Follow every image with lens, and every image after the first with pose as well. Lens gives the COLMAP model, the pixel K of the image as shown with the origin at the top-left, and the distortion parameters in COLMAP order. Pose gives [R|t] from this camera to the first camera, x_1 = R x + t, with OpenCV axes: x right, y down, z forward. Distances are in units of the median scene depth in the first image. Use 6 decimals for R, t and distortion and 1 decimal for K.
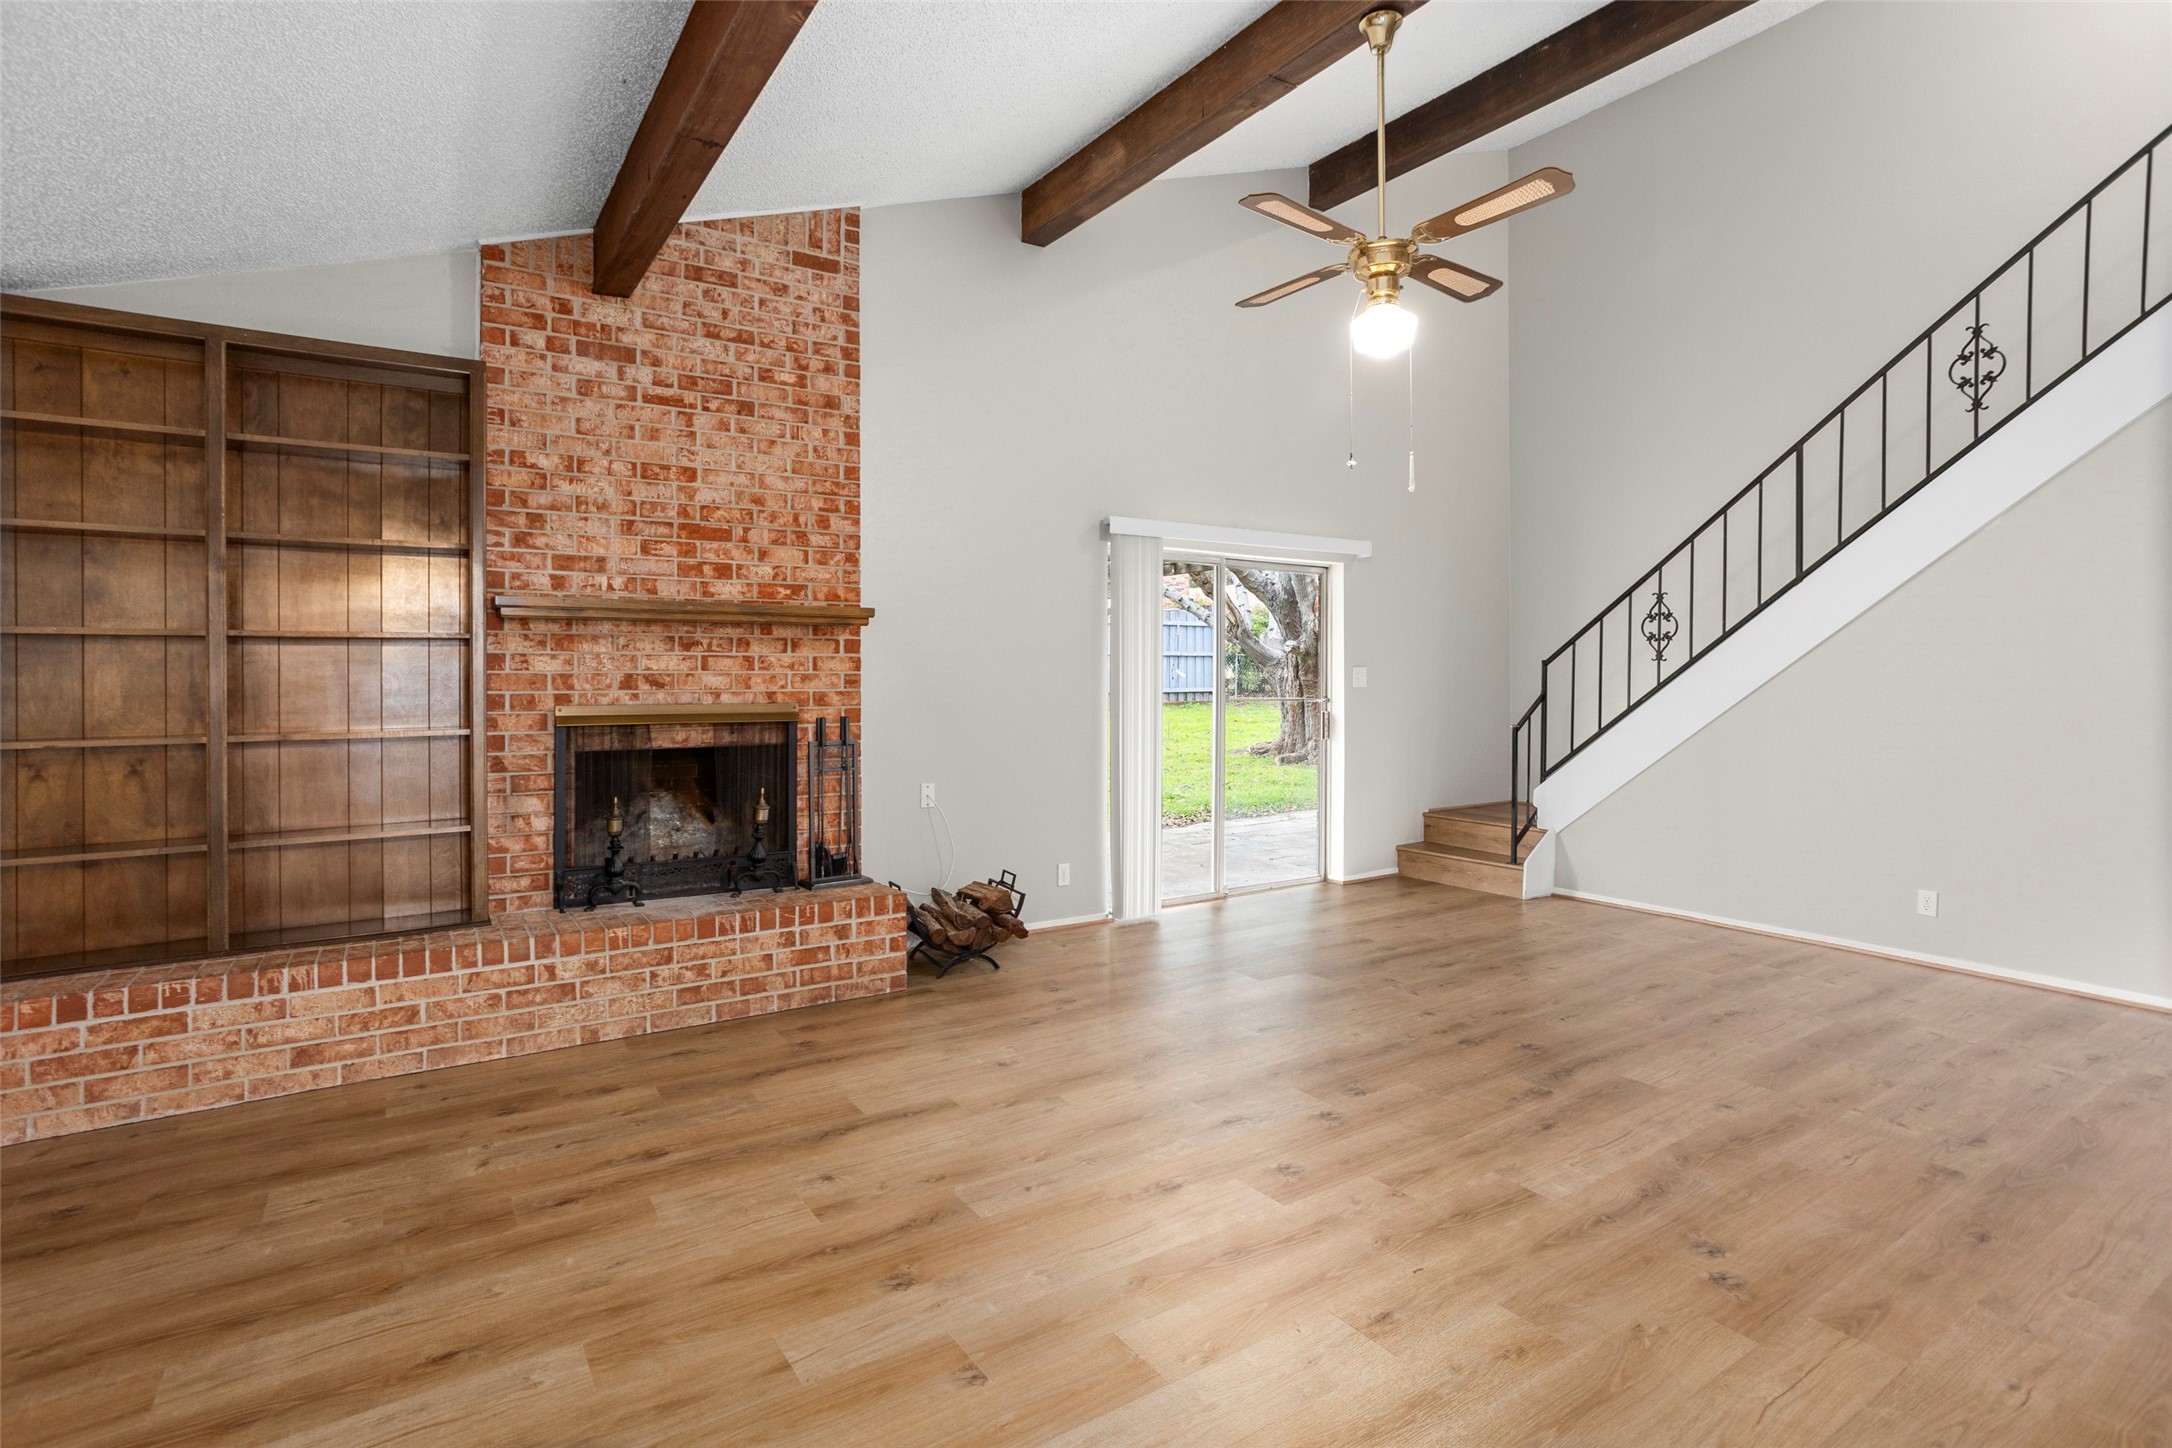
lens RADIAL K [[1053.0, 0, 1076.5], [0, 1053.0, 671.2], [0, 0, 1]] dist [-0.048775, 0.030872]
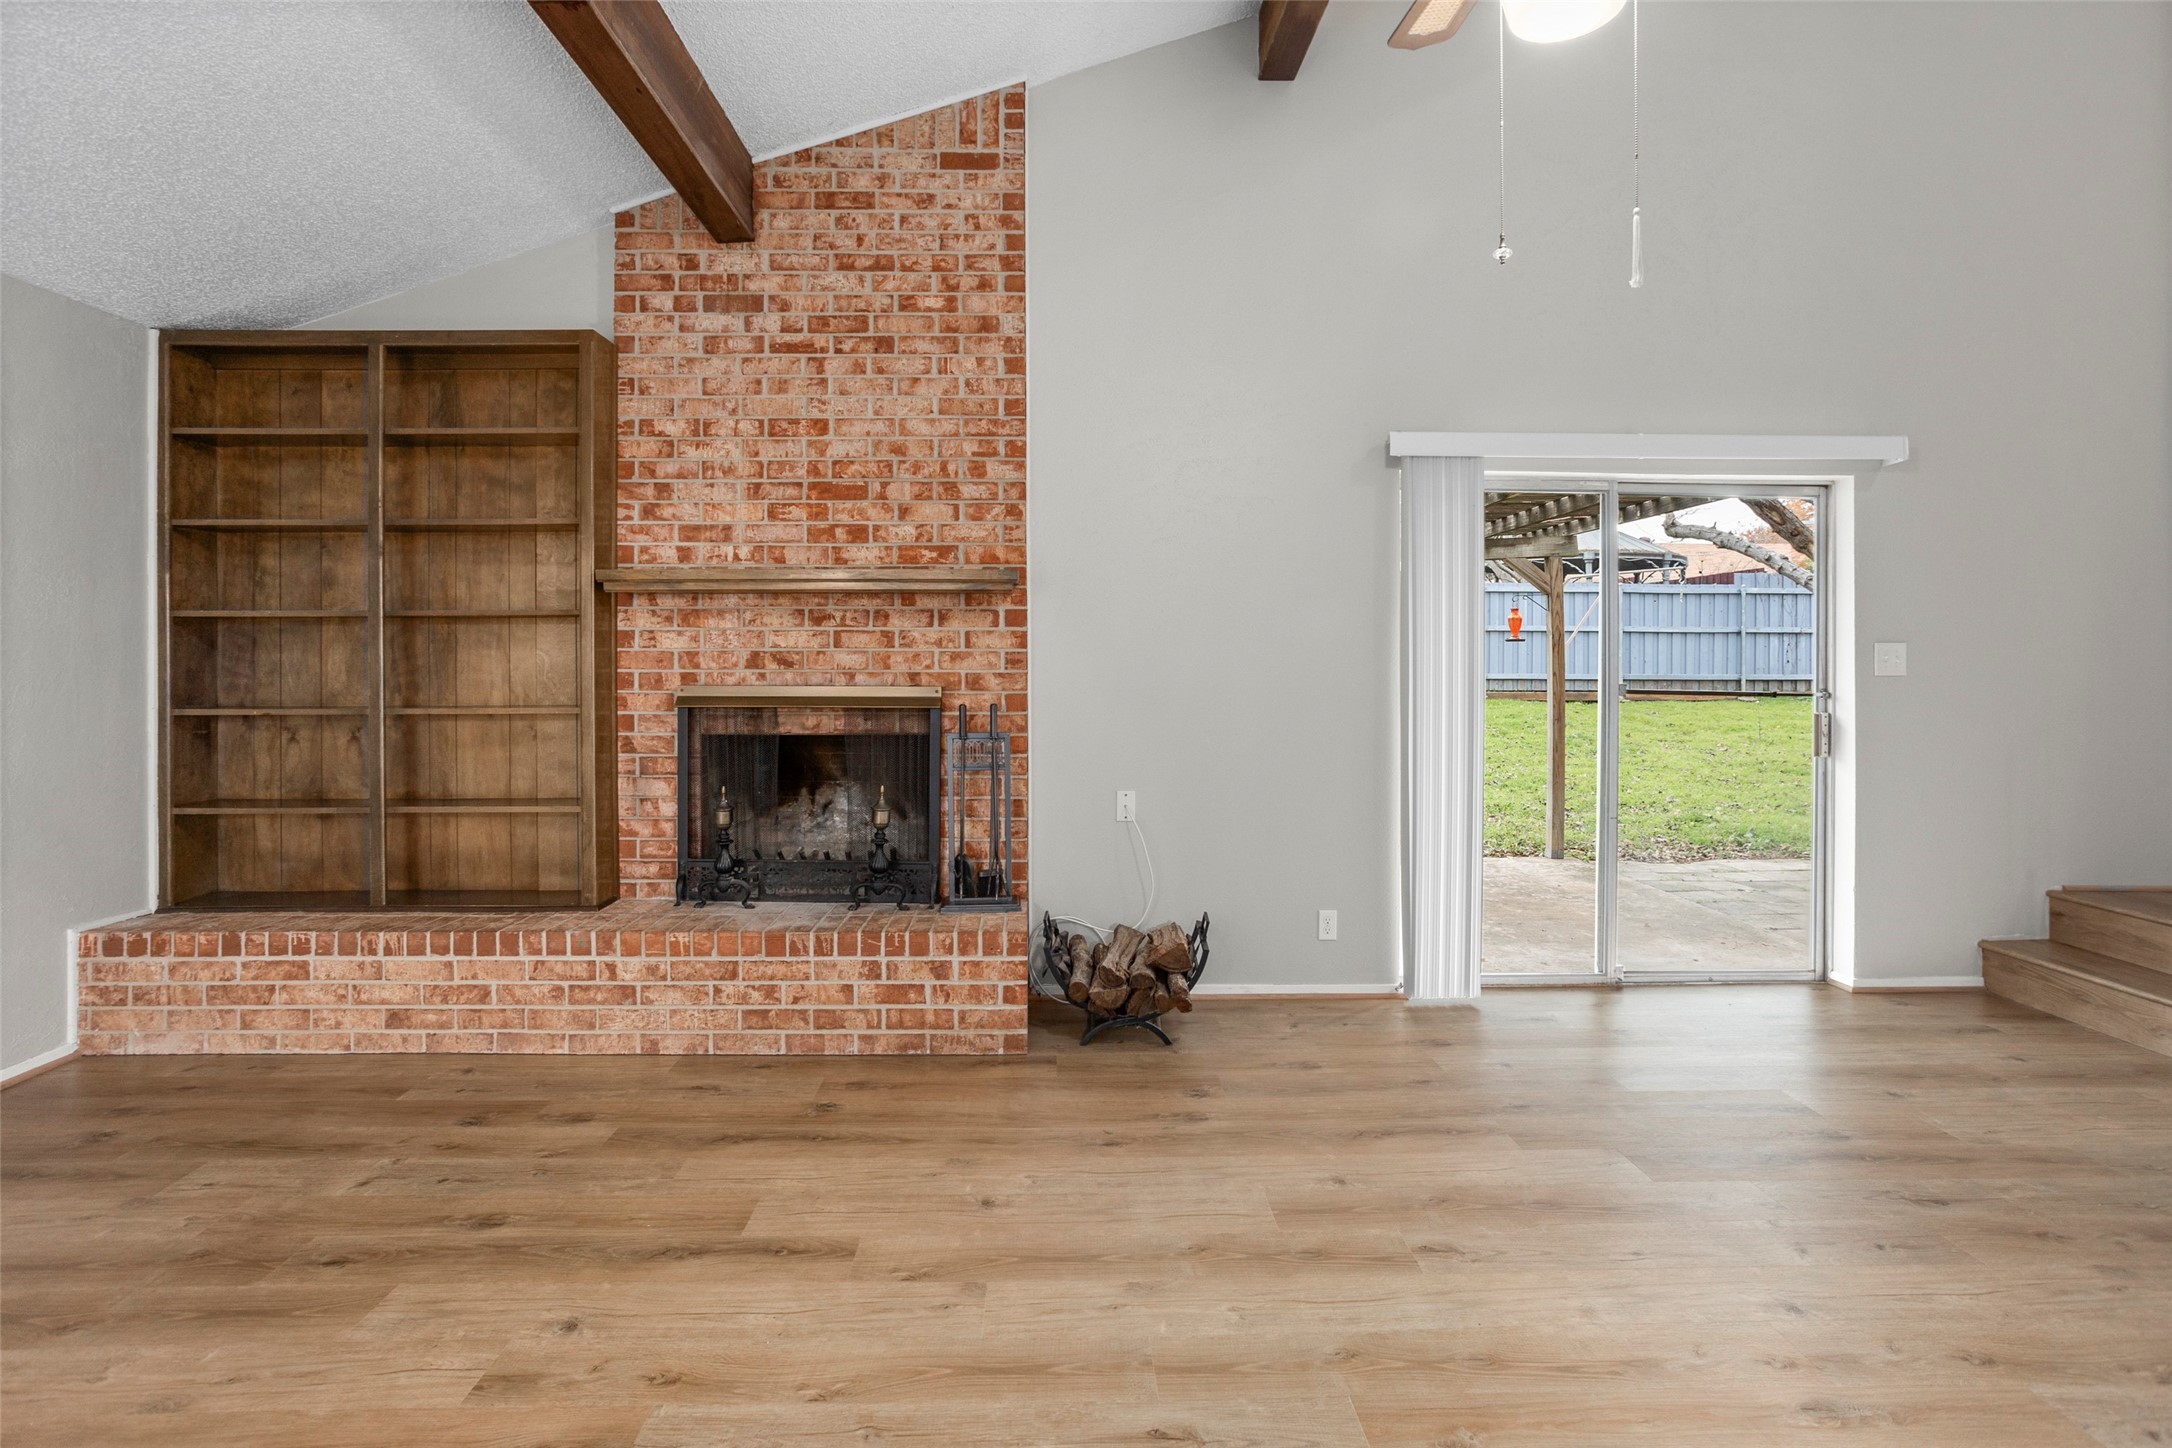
lens RADIAL K [[1072.2, 0, 1063.5], [0, 1072.2, 650.7], [0, 0, 1]] dist [-0.050913, 0.034225]
pose [[0.848257, -0.000732, -0.529584, 0.305831], [0.000738, 1.000000, -0.000201, 0.002315], [0.529584, -0.000220, 0.848258, 0.364364]]
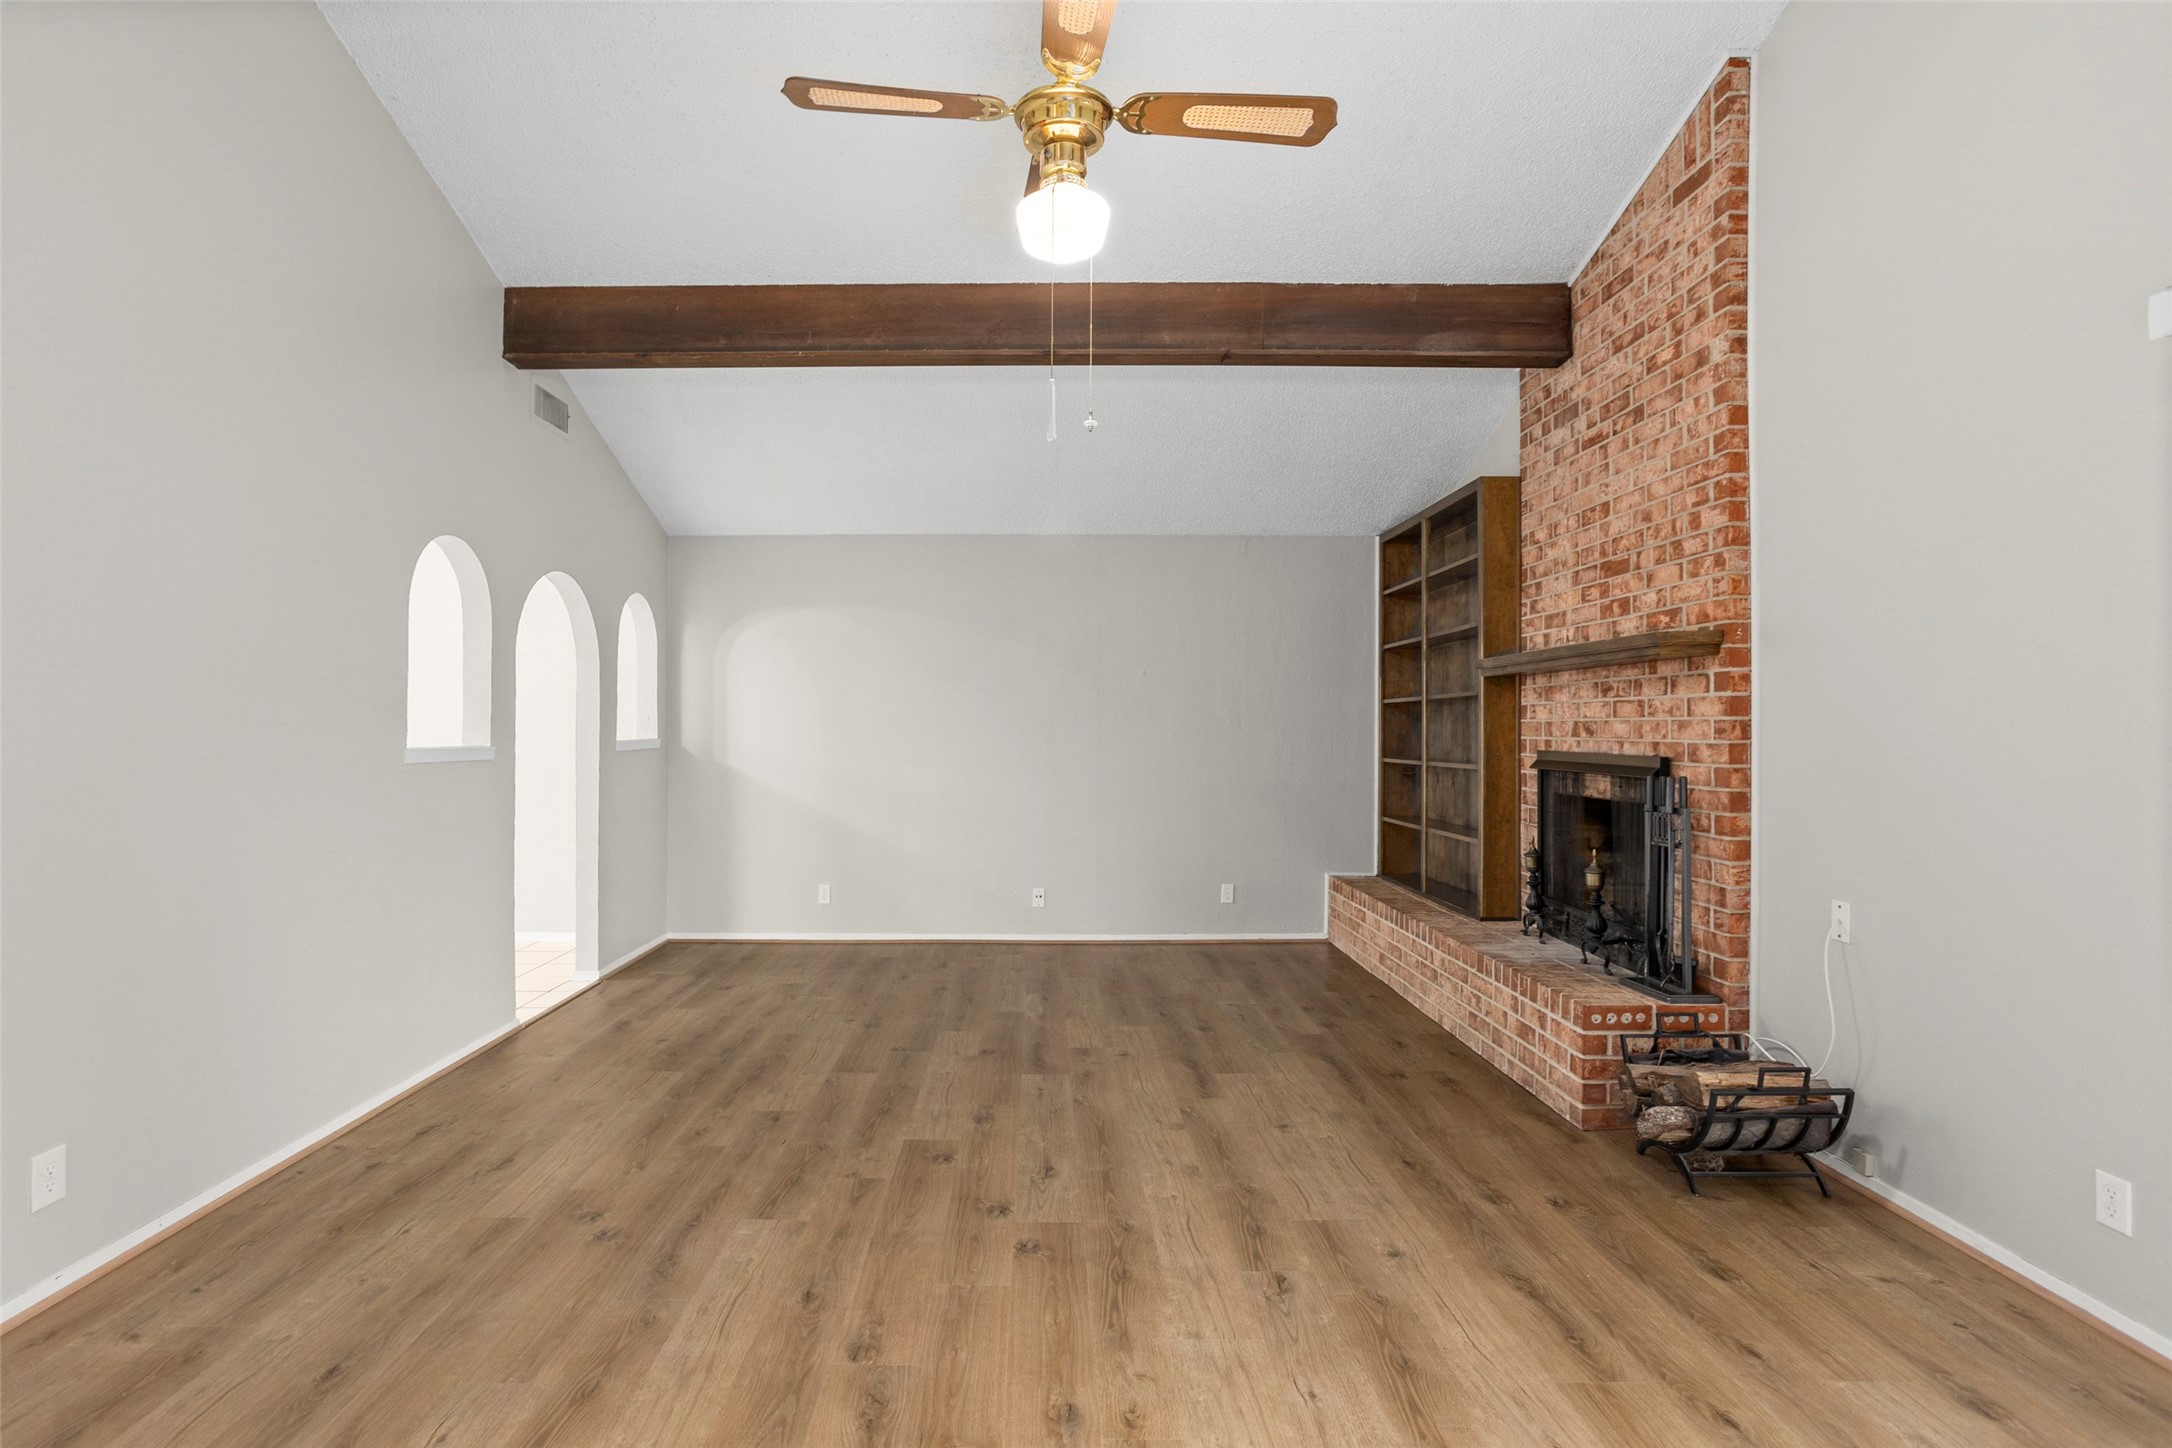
lens RADIAL K [[1079.1, 0, 1031.4], [0, 1079.1, 719.8], [0, 0, 1]] dist [-0.060107, 0.040778]
pose [[-0.554403, -0.003323, -0.832242, 0.764534], [0.005867, 0.999952, -0.007902, 0.006208], [0.832228, -0.009264, -0.554357, 1.178151]]
